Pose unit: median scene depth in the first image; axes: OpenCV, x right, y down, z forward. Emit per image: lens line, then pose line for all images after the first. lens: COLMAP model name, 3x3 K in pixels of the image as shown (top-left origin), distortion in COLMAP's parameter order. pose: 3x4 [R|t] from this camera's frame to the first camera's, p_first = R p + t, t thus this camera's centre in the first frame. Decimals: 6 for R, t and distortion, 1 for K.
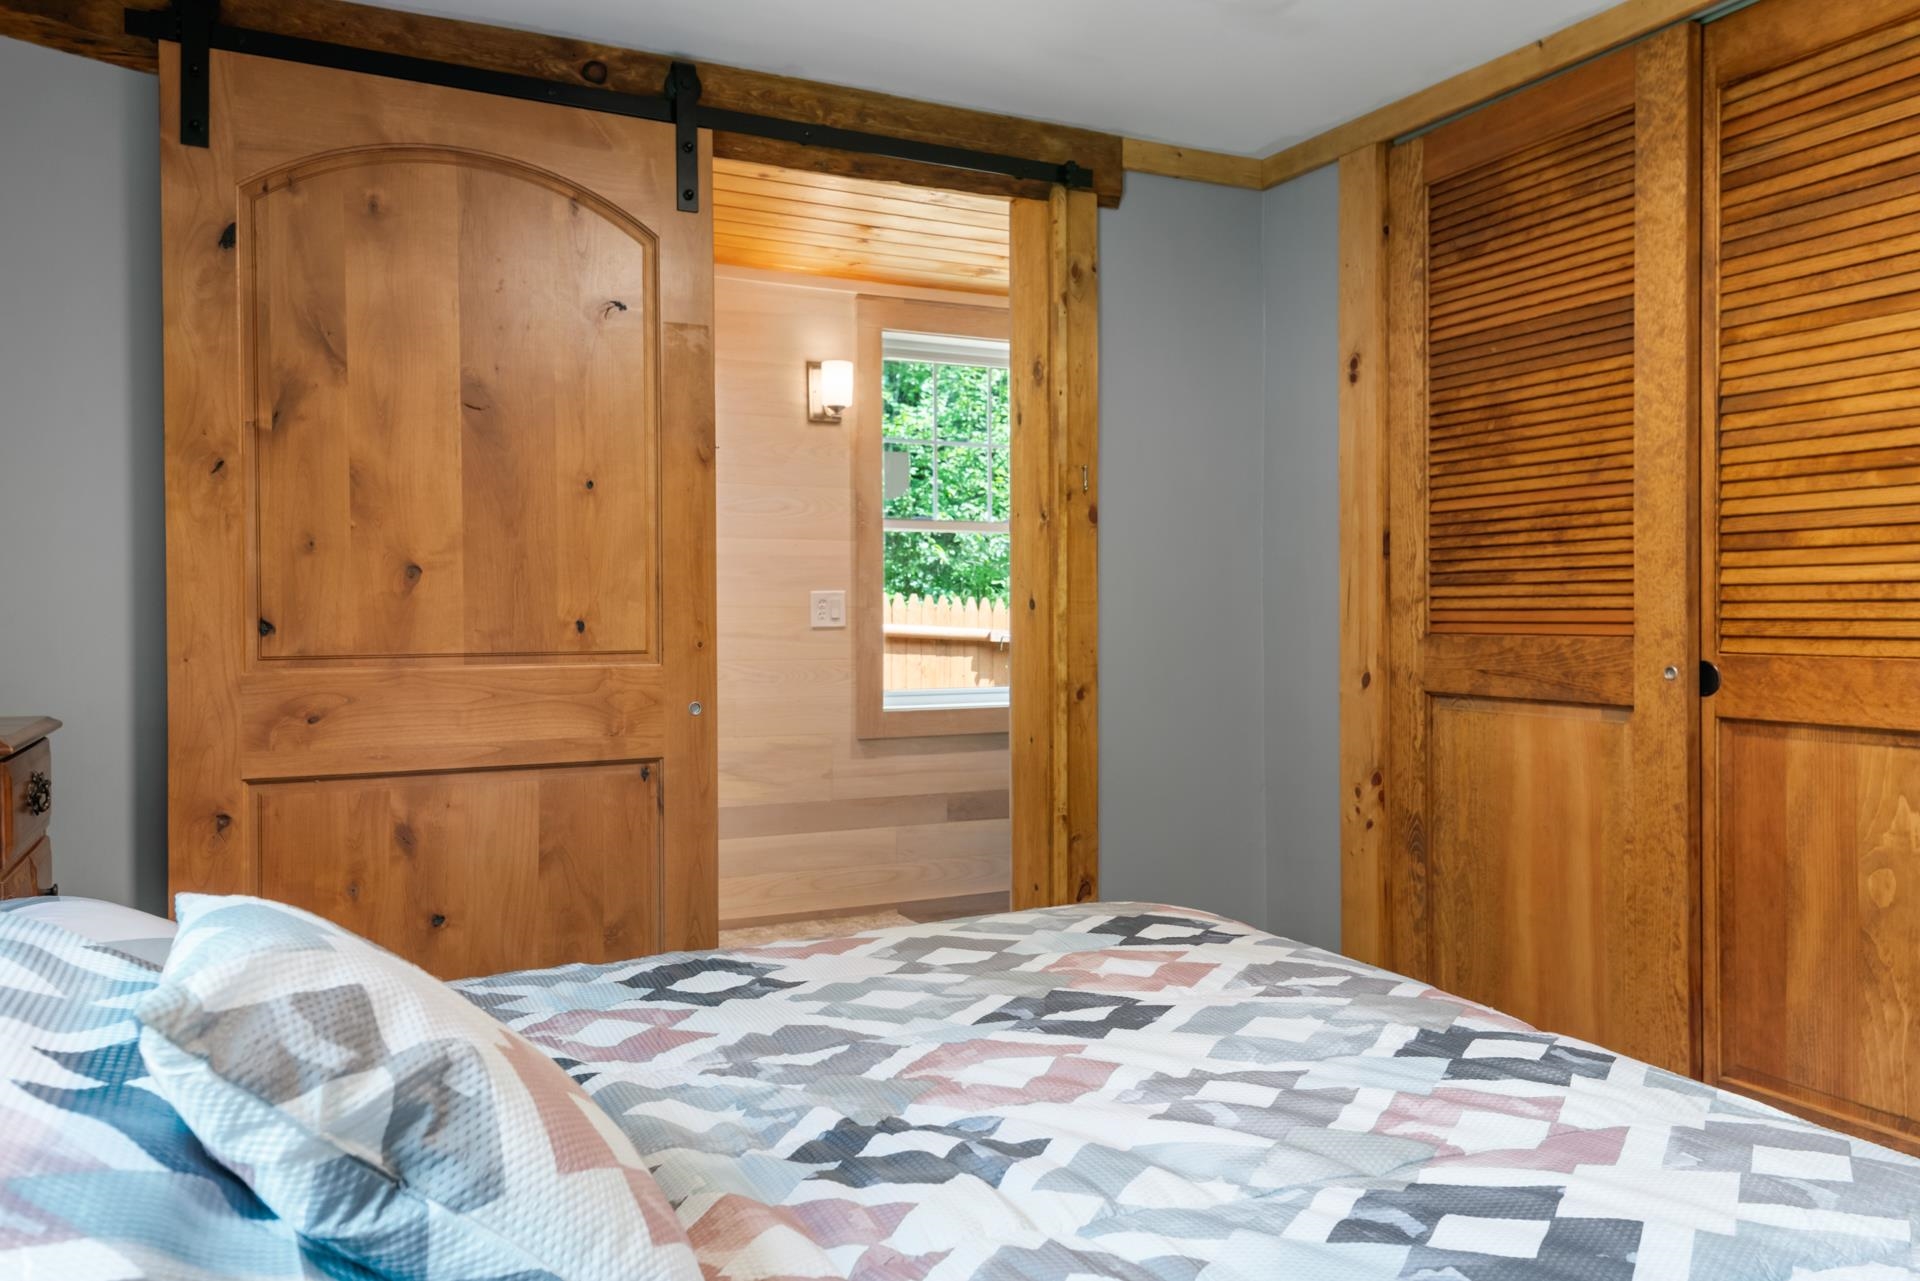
lens RADIAL K [[1361.2, 0, 961.6], [0, 1361.2, 626.1], [0, 0, 1]] dist [0.003360, 0.000053]
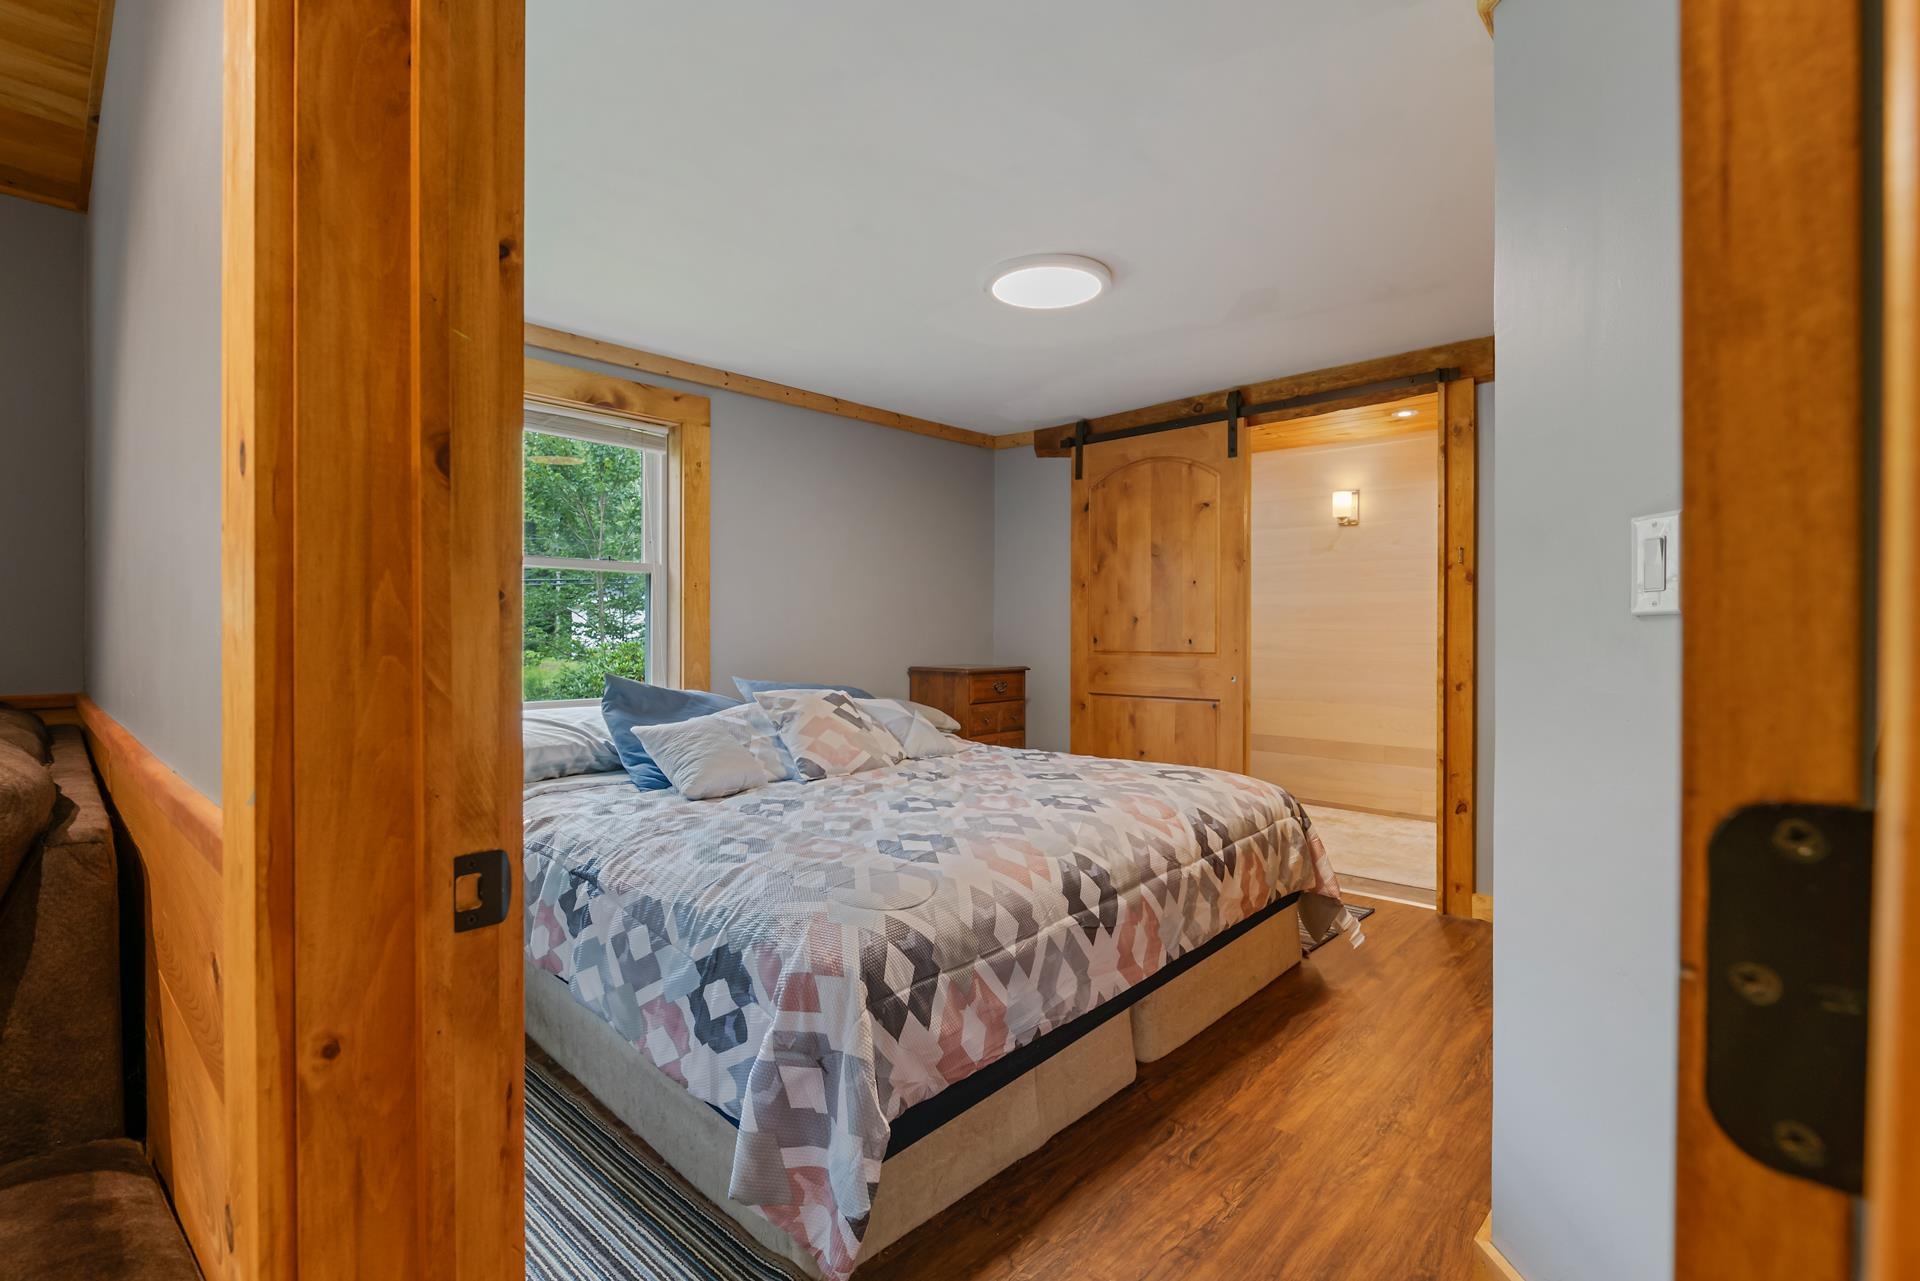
lens RADIAL K [[845.6, 0, 960.9], [0, 845.6, 641.5], [0, 0, 1]] dist [-0.003190, -0.002567]
pose [[0.345746, 0.015066, -0.938207, 1.009378], [-0.007982, 0.999882, 0.013115, -0.017561], [0.938294, 0.002954, 0.345826, 0.110251]]
